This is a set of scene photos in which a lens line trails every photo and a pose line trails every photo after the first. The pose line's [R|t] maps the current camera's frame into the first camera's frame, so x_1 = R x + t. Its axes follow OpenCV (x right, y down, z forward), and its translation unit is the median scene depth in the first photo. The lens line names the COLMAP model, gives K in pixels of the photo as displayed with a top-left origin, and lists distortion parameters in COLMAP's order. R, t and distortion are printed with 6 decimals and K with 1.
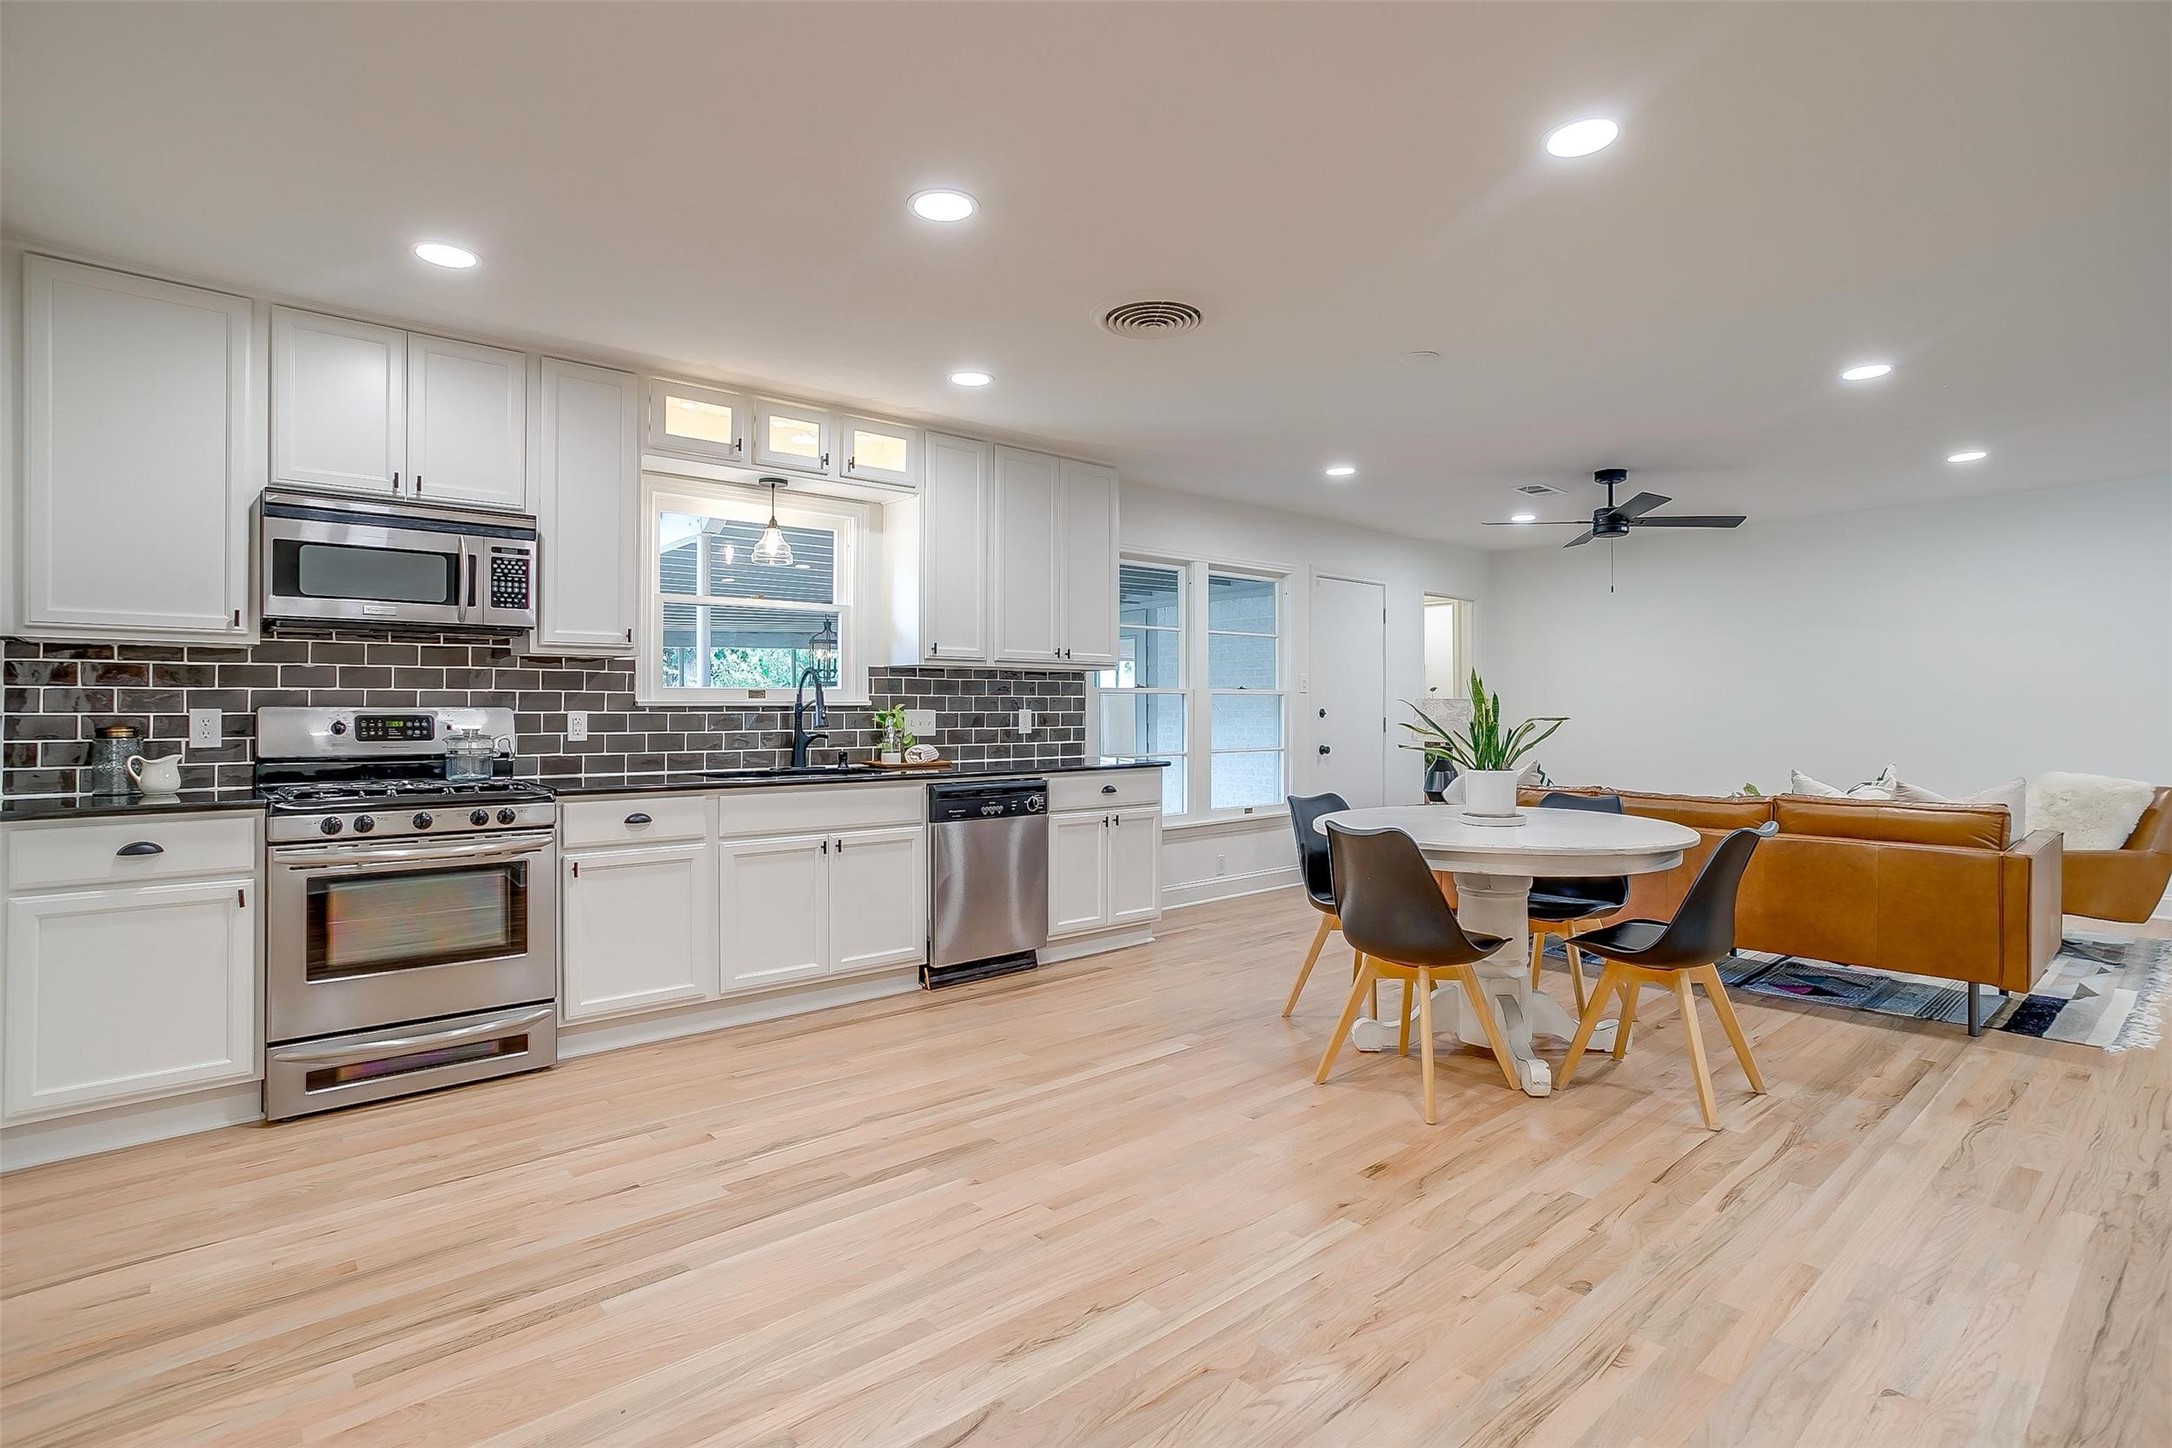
lens RADIAL K [[1058.5, 0, 1125.4], [0, 1058.5, 698.4], [0, 0, 1]] dist [-0.026267, 0.013437]
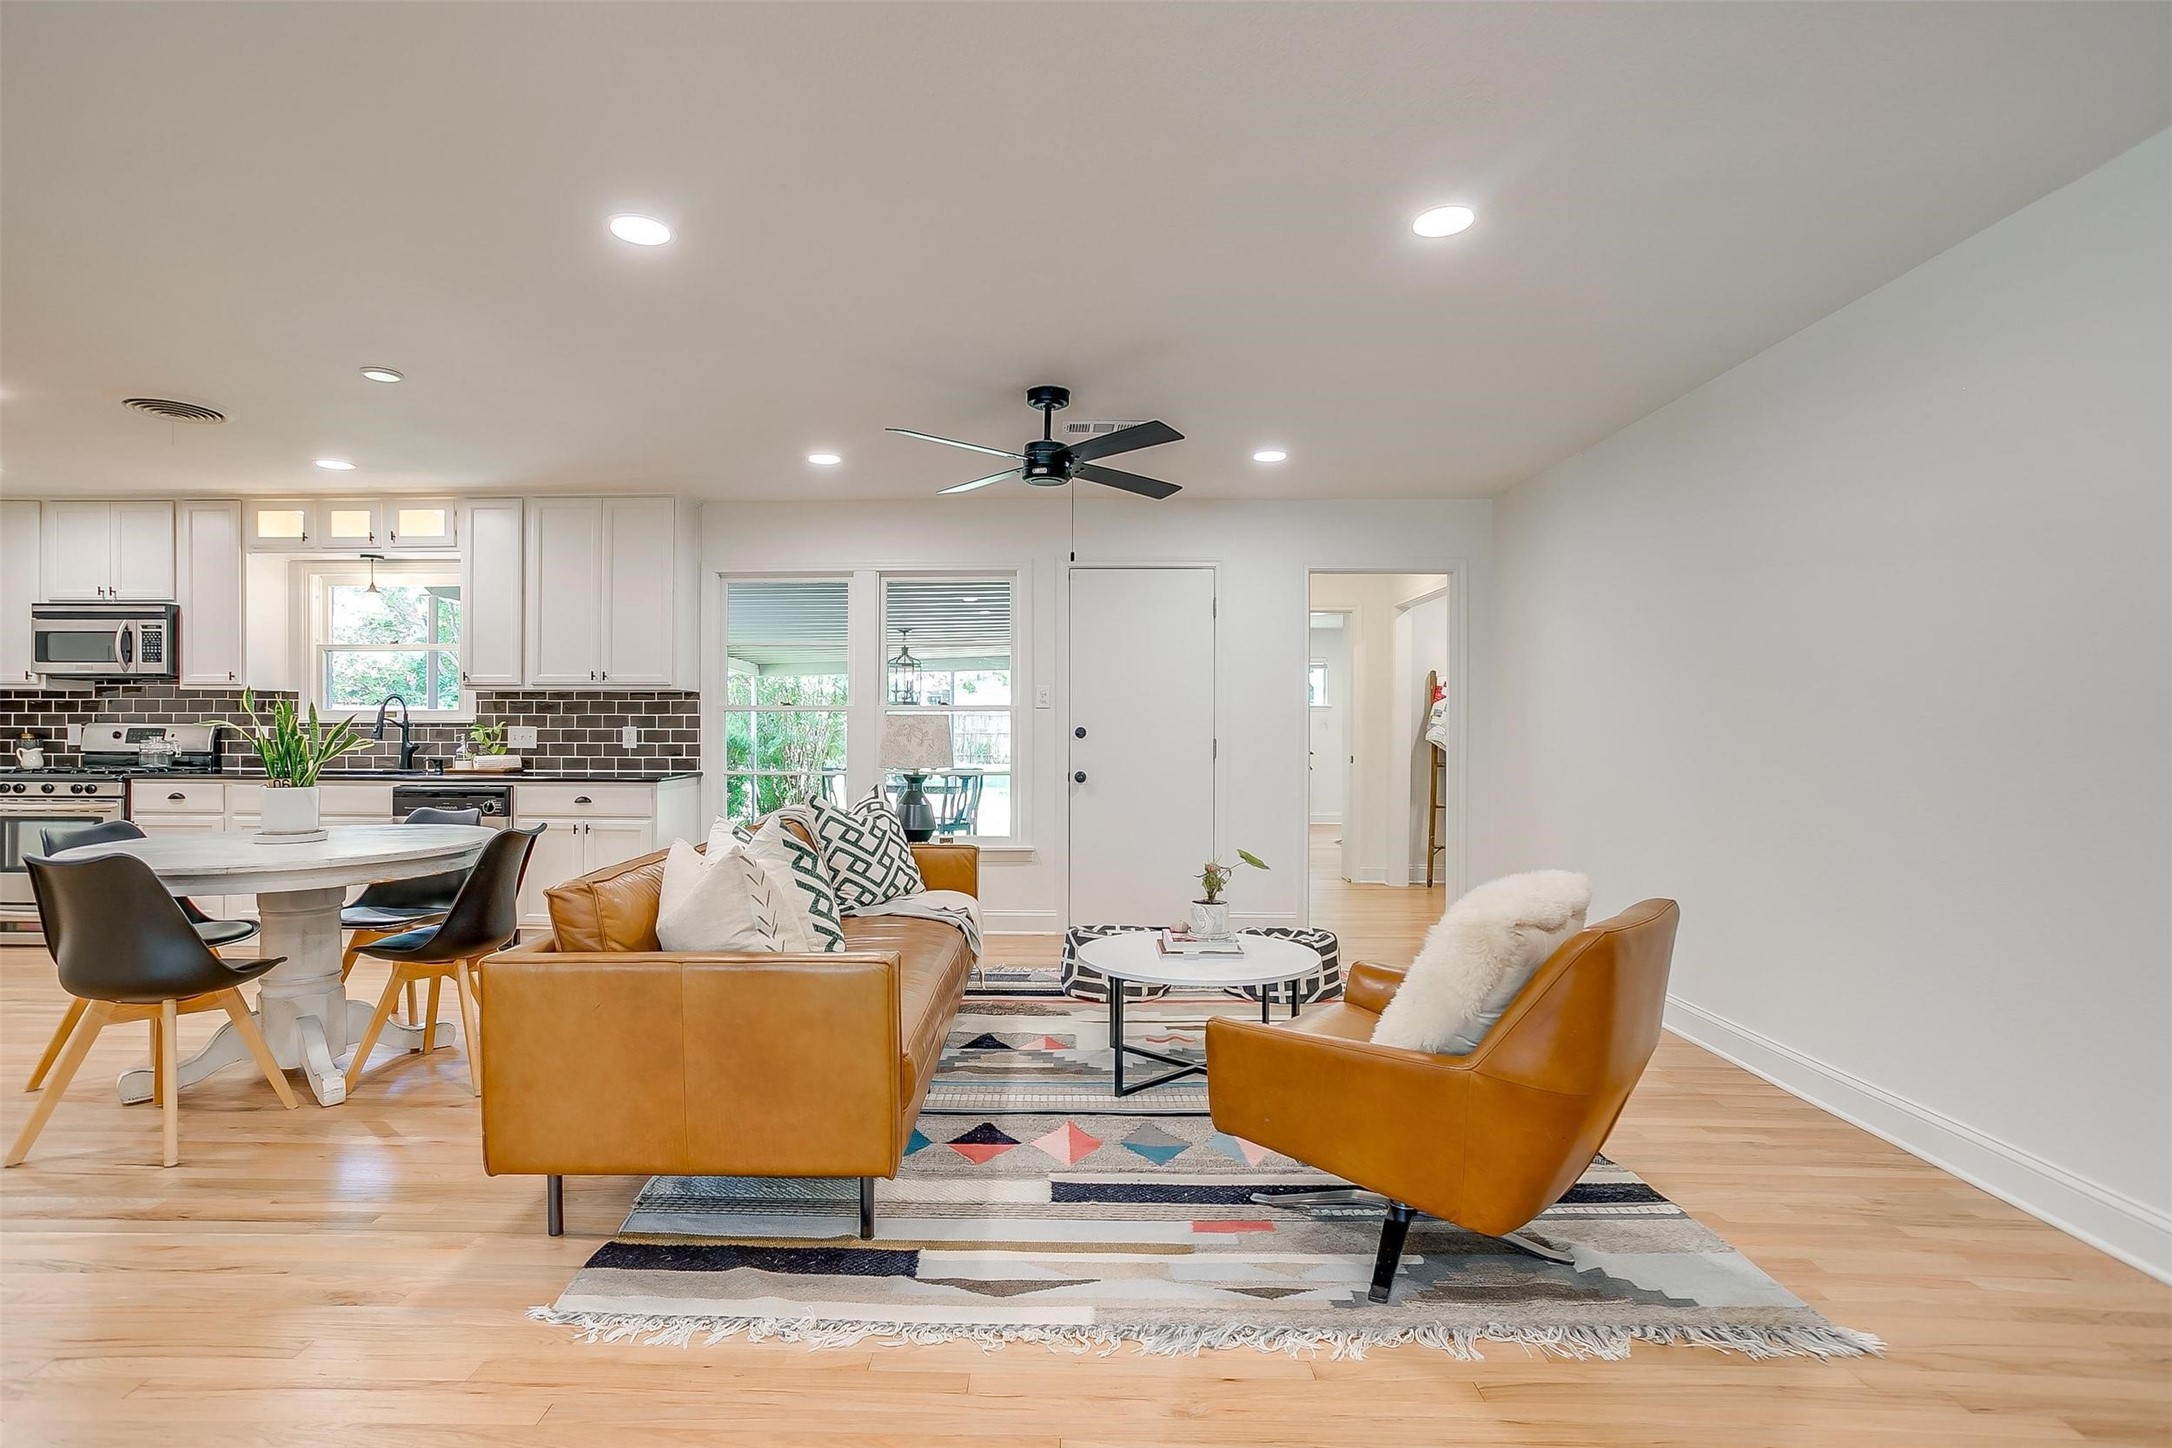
lens RADIAL K [[1058.5, 0, 1035.5], [0, 1058.5, 729.4], [0, 0, 1]] dist [-0.026267, 0.013437]
pose [[0.727433, 0.002610, -0.686174, 1.498964], [0.003350, 0.999967, 0.007356, 0.010158], [0.686171, -0.007650, 0.727400, 0.753207]]
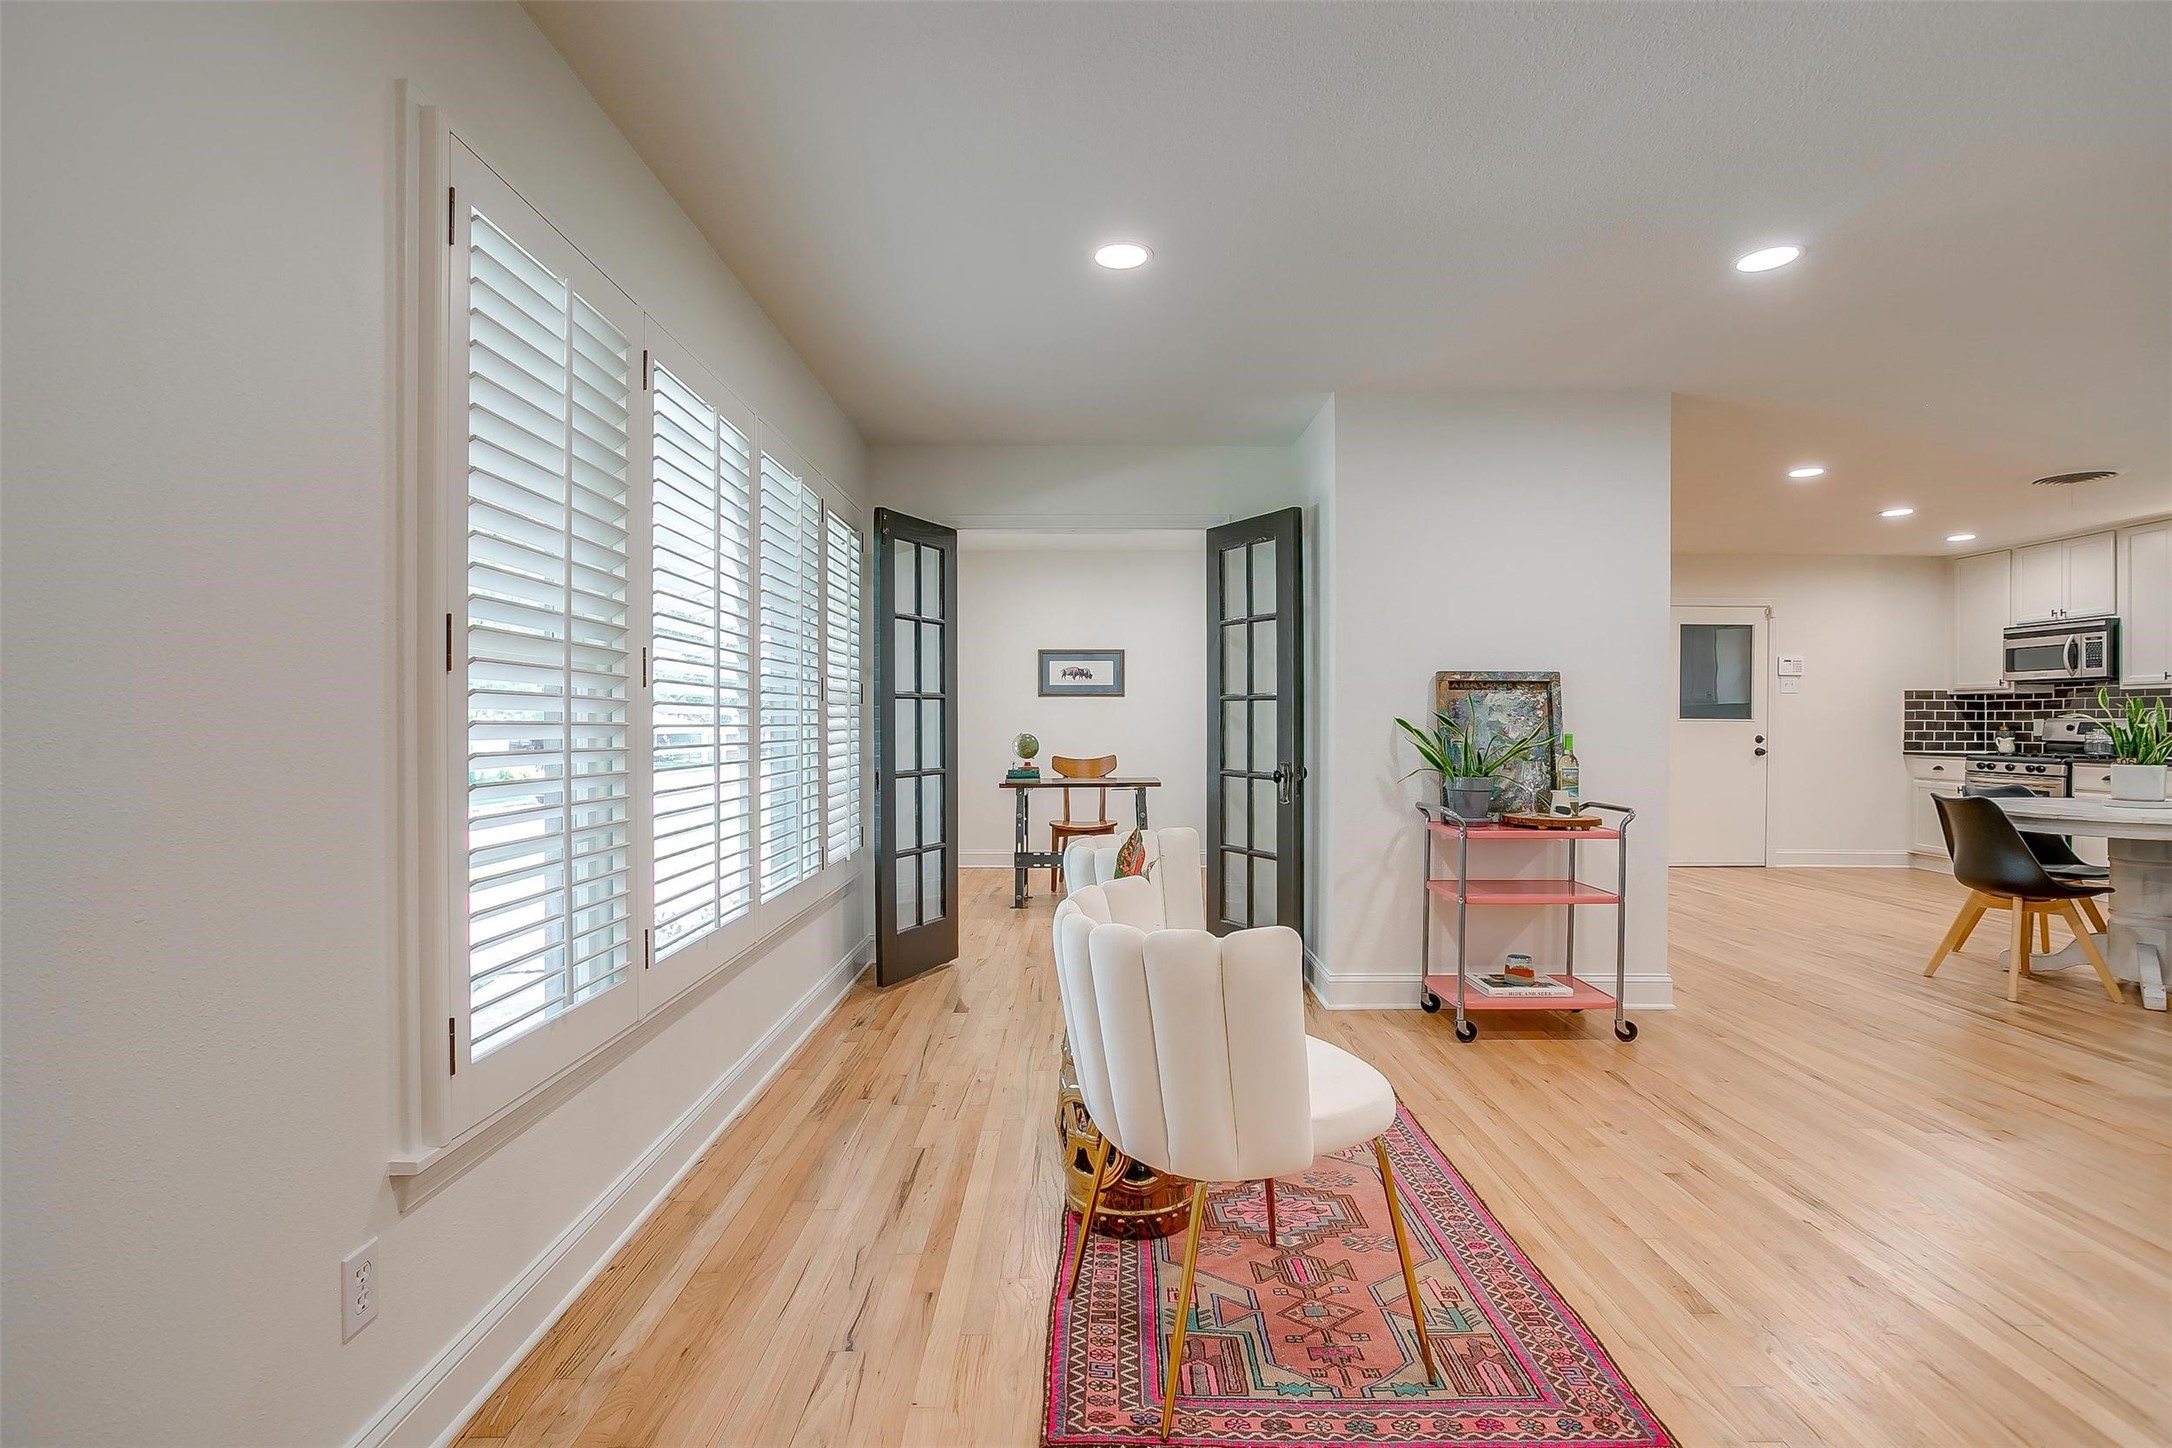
lens RADIAL K [[1058.5, 0, 1079.6], [0, 1058.5, 725.6], [0, 0, 1]] dist [-0.026267, 0.013437]
pose [[-0.664564, 0.001487, -0.747230, 2.111254], [0.004271, 0.999989, -0.001808, 0.017657], [0.747220, -0.004393, -0.664563, 0.871928]]
